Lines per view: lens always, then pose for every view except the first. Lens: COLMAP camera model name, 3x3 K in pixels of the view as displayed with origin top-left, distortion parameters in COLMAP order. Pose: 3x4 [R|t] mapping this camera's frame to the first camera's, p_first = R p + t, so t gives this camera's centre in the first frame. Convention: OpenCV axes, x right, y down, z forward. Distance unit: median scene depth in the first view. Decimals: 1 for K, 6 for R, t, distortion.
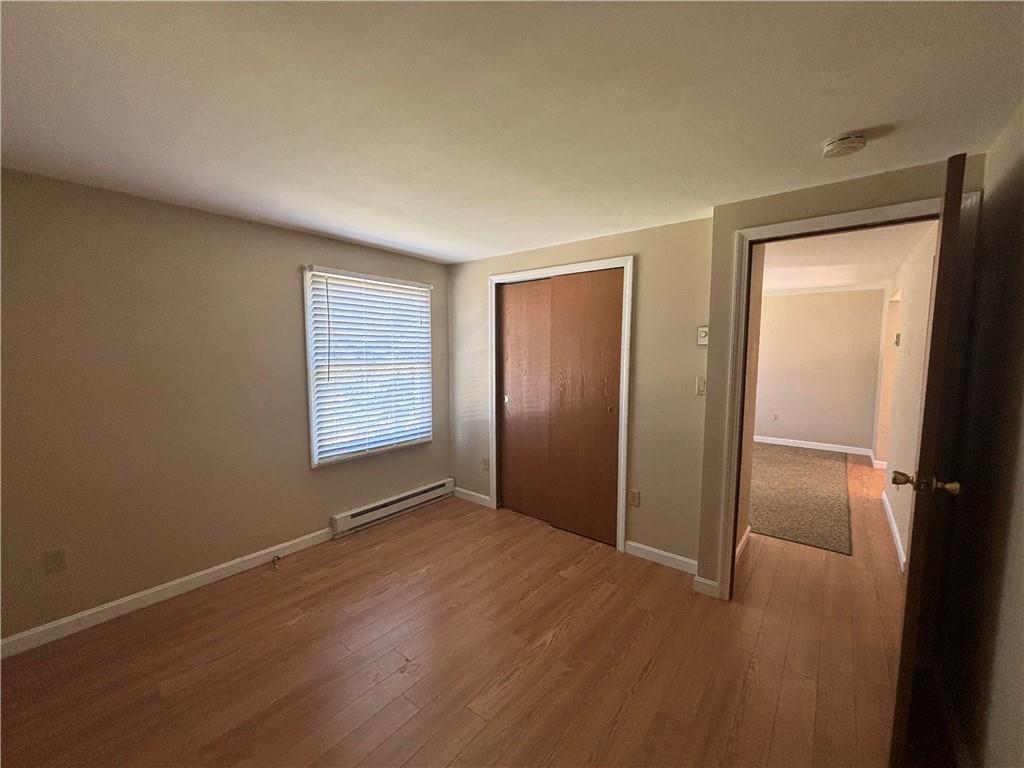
lens RADIAL K [[412.8, 0, 512.0], [0, 412.8, 384.0], [0, 0, 1]] dist [-0.000998, 0.000025]
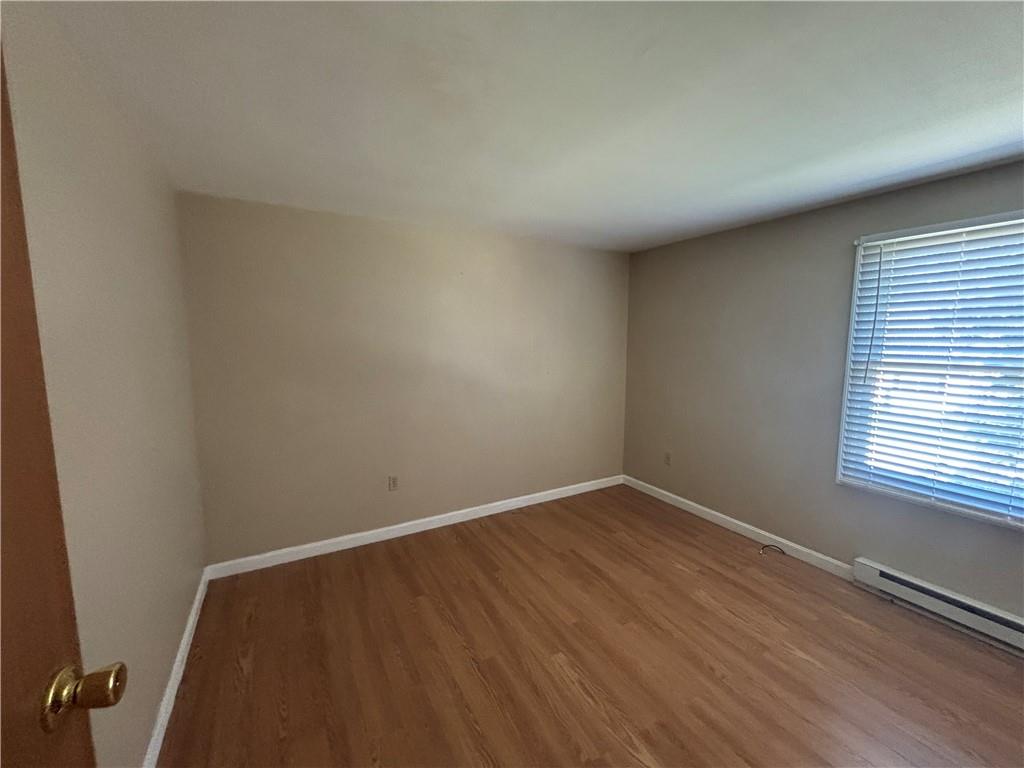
lens RADIAL K [[412.8, 0, 512.0], [0, 412.8, 384.0], [0, 0, 1]] dist [-0.000998, 0.000025]
pose [[-0.378944, 0.096379, -0.920387, 0.570491], [-0.082692, 0.987057, 0.137406, -0.059941], [0.921718, 0.128177, -0.366069, 0.738977]]
